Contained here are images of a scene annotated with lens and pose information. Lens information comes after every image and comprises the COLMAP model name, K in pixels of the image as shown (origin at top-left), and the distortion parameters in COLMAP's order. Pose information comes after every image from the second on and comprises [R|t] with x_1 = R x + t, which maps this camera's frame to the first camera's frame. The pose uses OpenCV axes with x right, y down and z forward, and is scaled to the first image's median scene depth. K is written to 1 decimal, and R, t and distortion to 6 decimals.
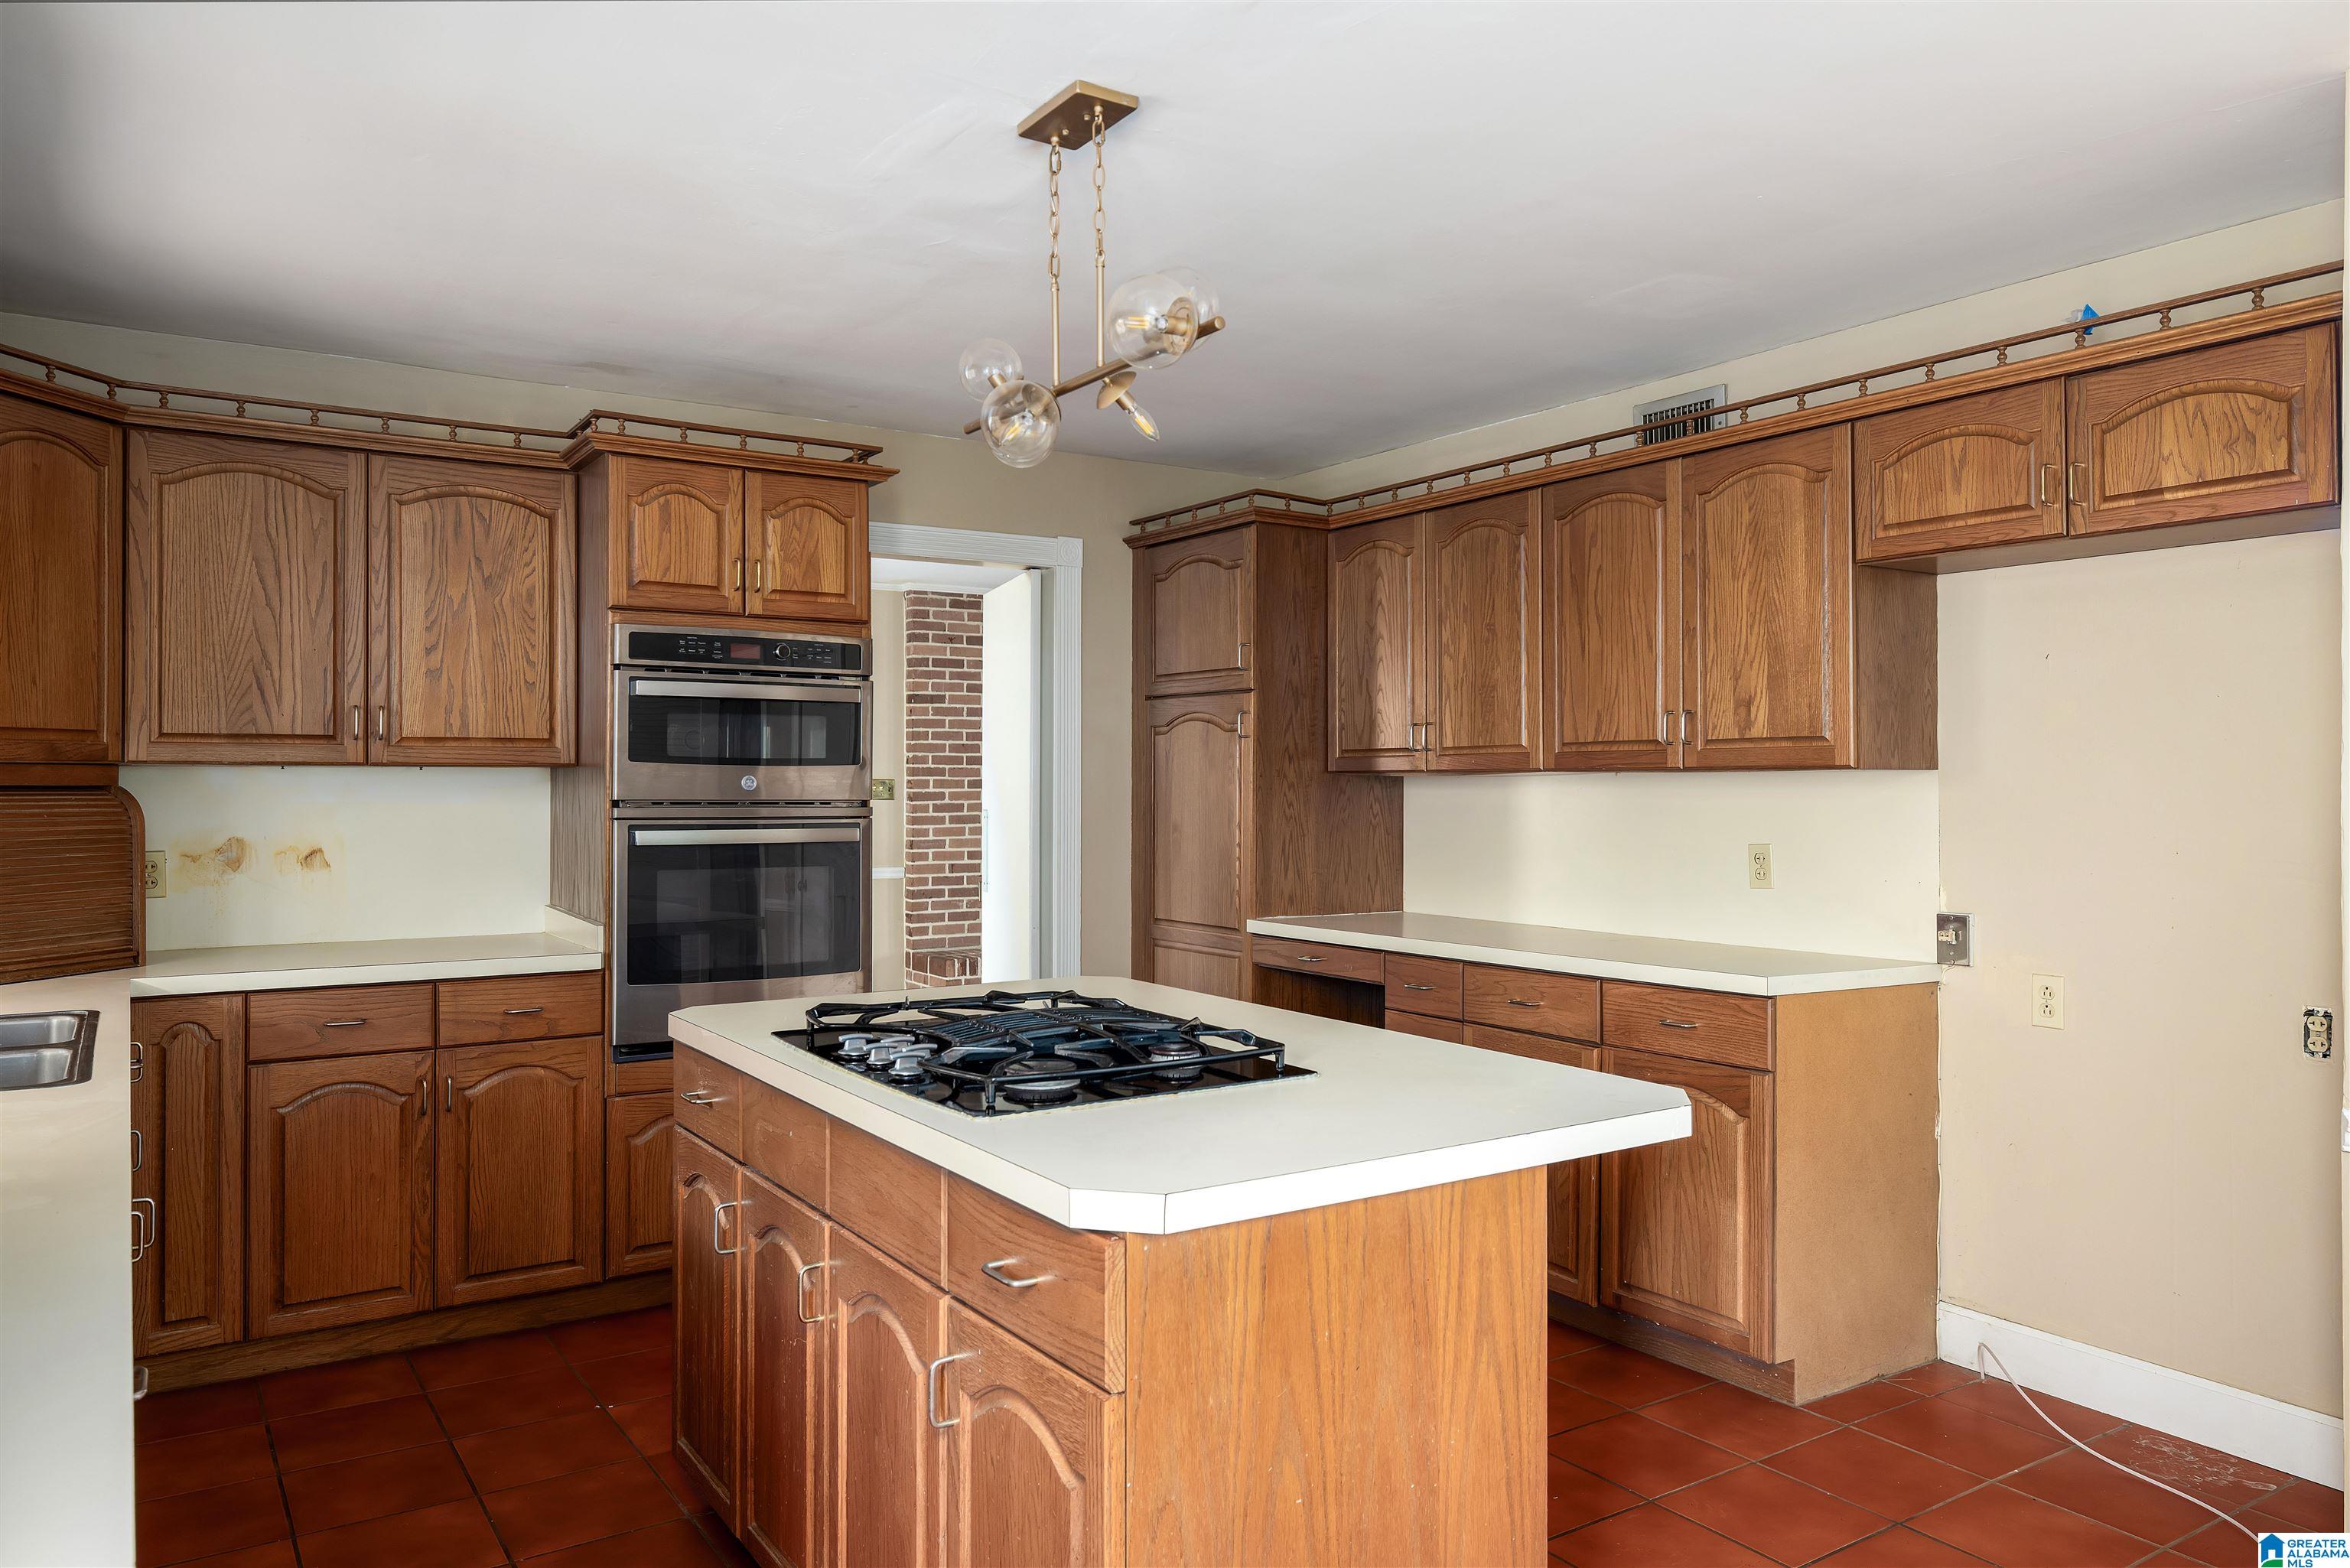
lens RADIAL K [[1588.0, 0, 1168.1], [0, 1588.0, 783.5], [0, 0, 1]] dist [-0.002413, -0.000633]
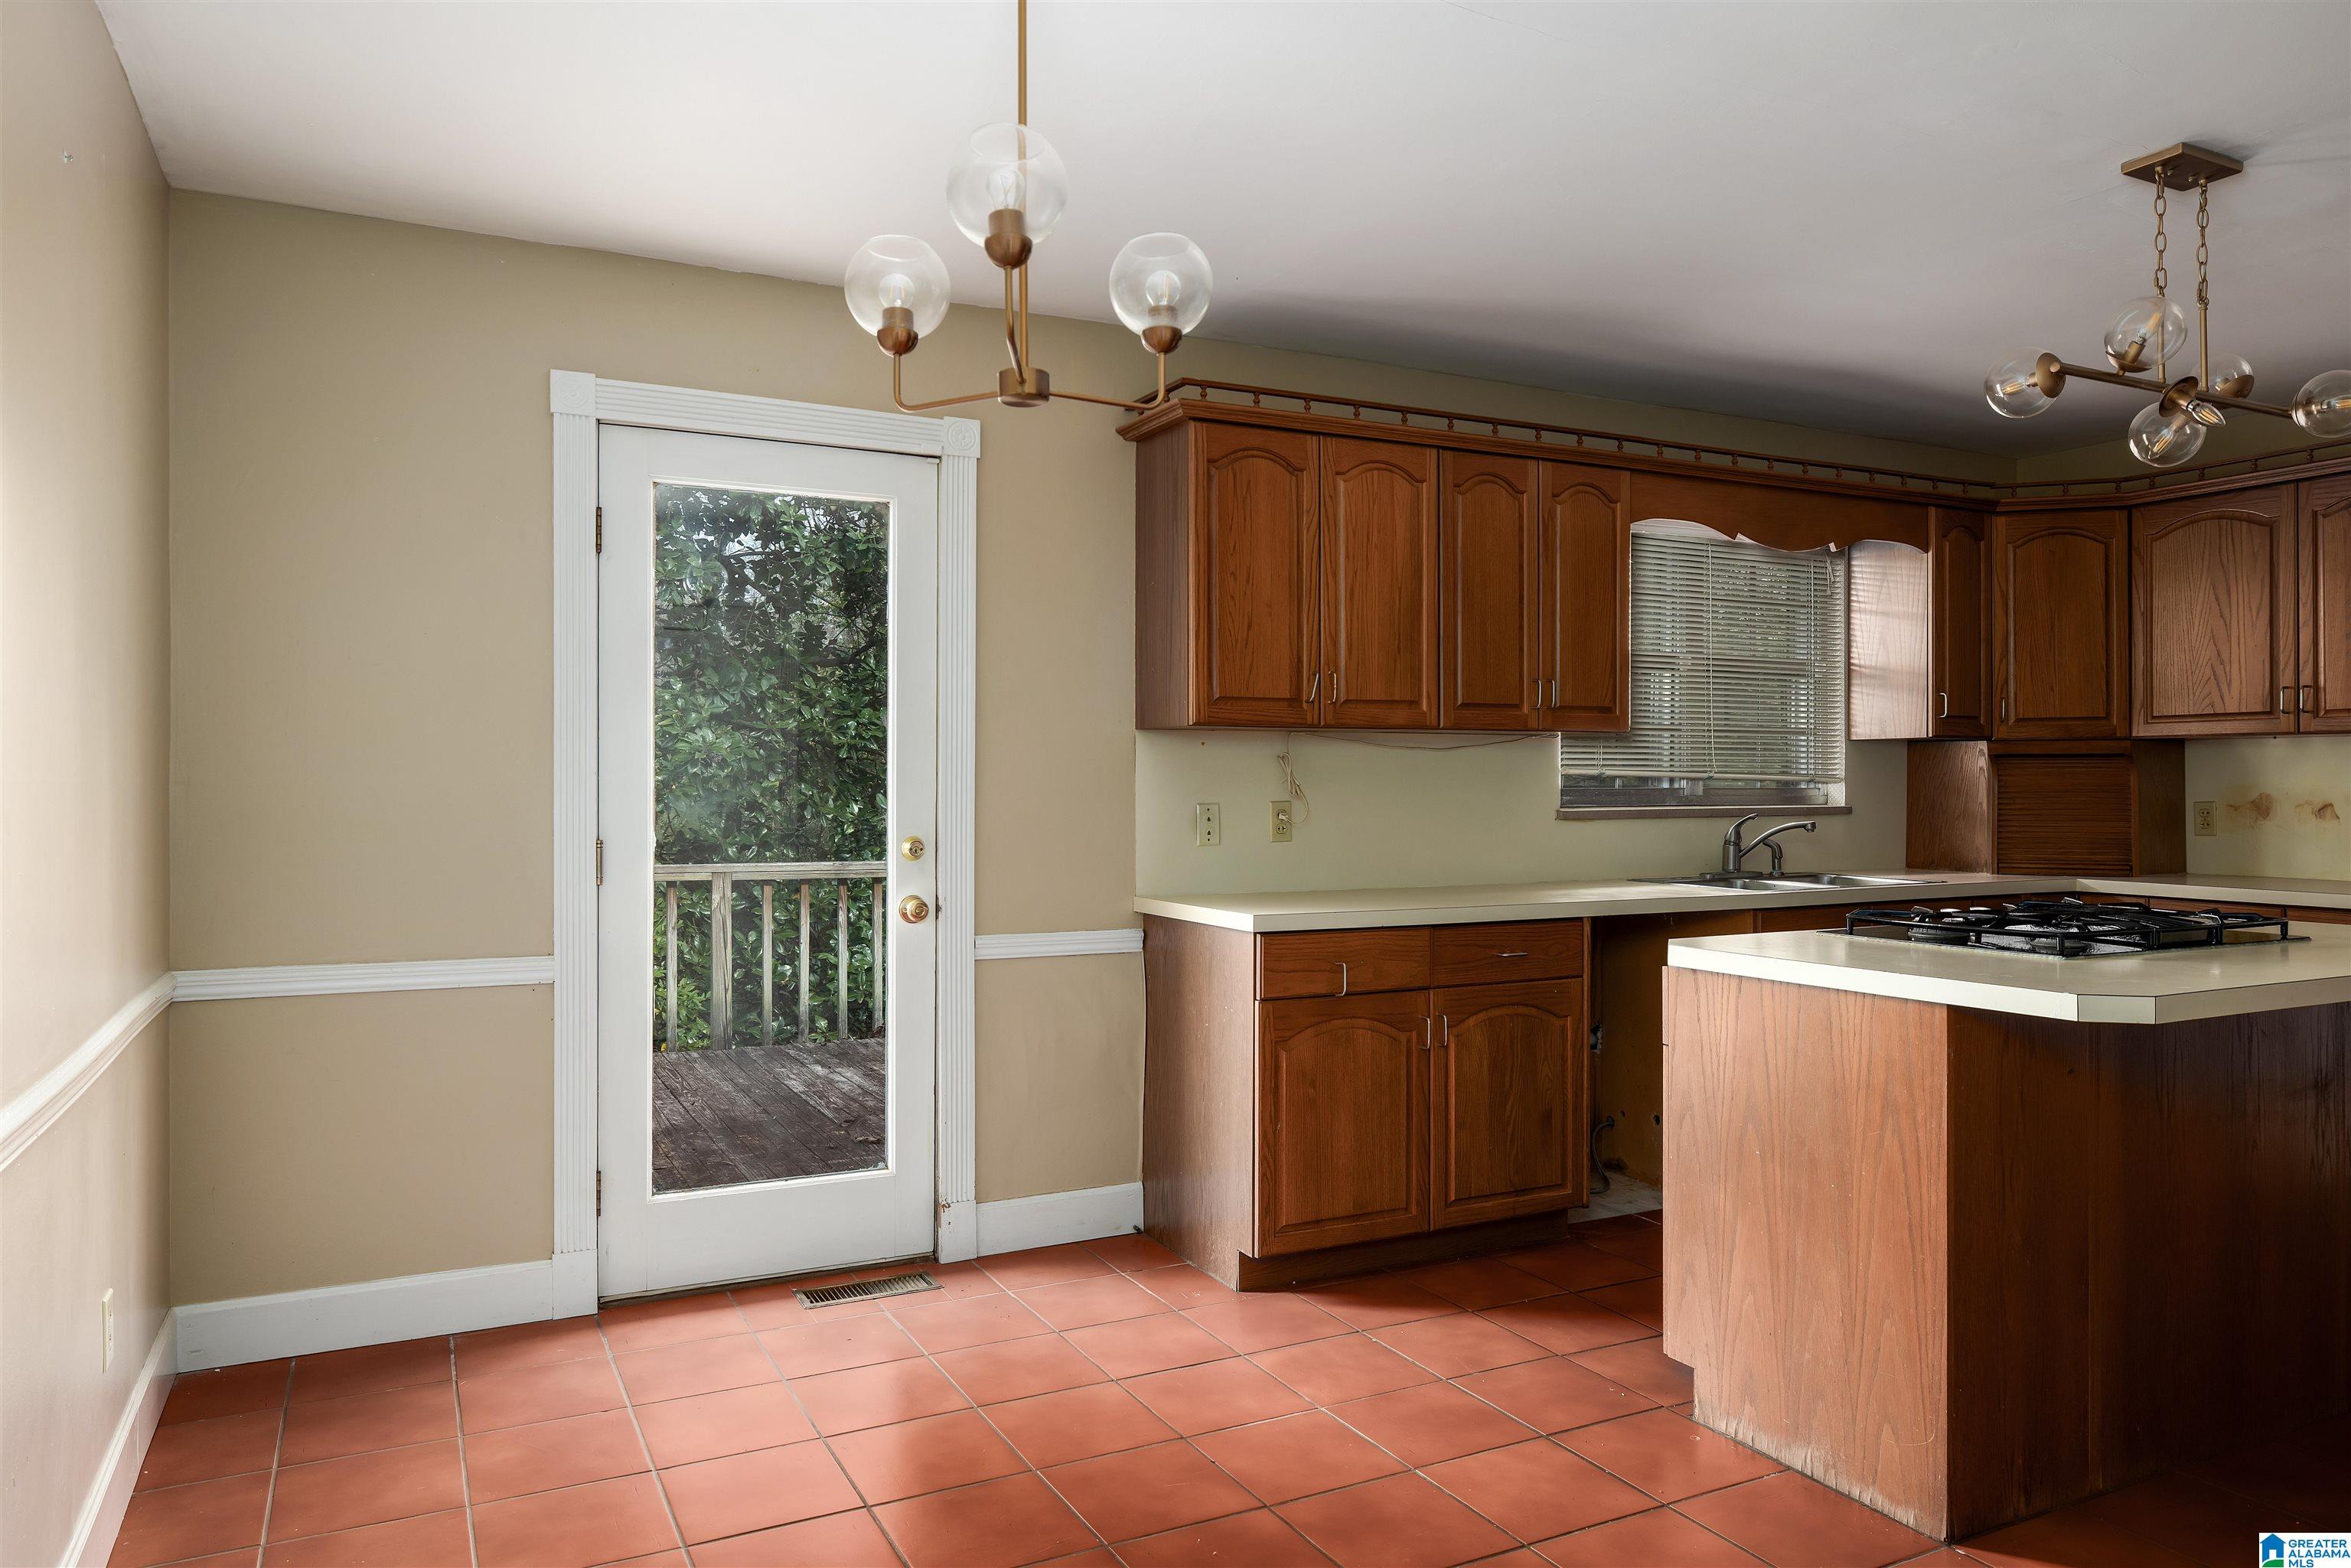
lens RADIAL K [[1553.9, 0, 1171.6], [0, 1553.9, 784.9], [0, 0, 1]] dist [0.000737, 0.000095]
pose [[-0.098108, -0.004224, -0.995167, 0.801858], [0.005560, 0.999973, -0.004792, 0.029874], [0.995160, -0.006003, -0.098082, 0.245902]]
